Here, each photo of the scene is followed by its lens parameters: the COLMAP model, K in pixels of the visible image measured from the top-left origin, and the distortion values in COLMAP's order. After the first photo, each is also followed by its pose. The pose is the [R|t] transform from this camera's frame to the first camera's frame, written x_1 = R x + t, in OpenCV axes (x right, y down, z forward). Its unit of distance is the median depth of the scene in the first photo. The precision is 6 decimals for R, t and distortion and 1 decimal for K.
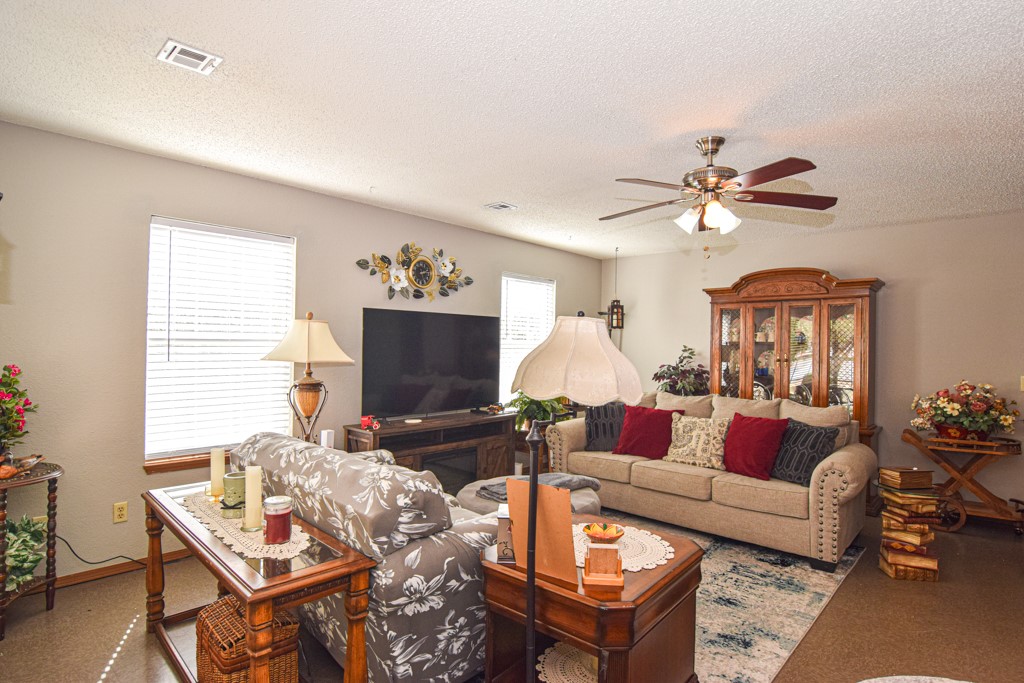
lens RADIAL K [[497.1, 0, 512.0], [0, 497.1, 341.5], [0, 0, 1]] dist [0.000379, -0.000087]
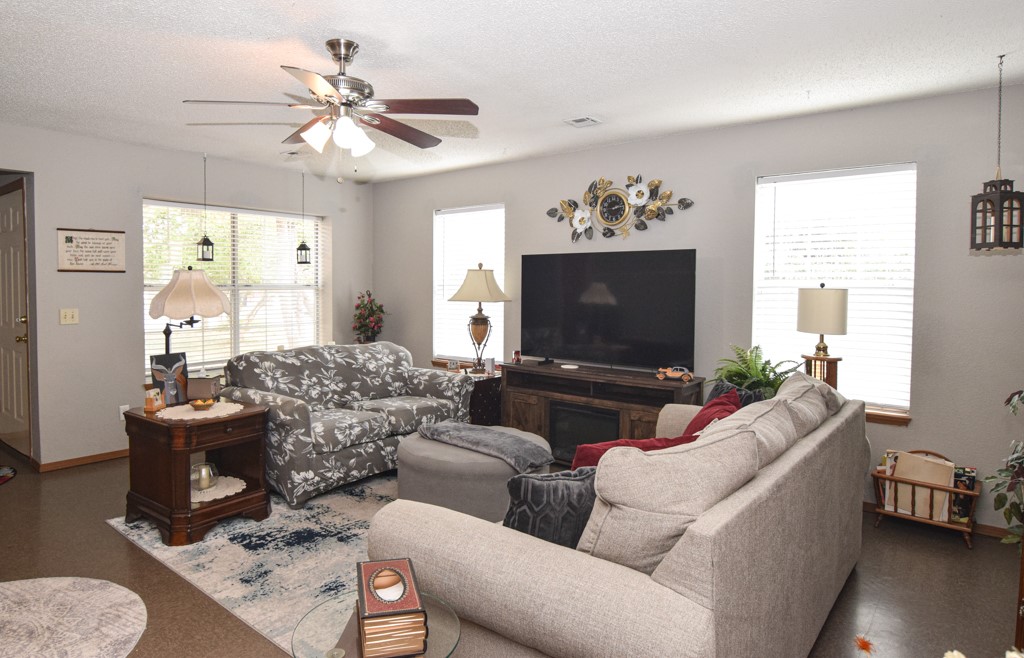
lens RADIAL K [[583.8, 0, 512.3], [0, 583.8, 297.6], [0, 0, 1]] dist [0.000721, 0.000015]
pose [[0.100829, 0.013749, -0.994809, 0.899523], [0.006461, 0.999874, 0.014474, 0.007701], [0.994883, -0.007887, 0.100728, 0.751023]]
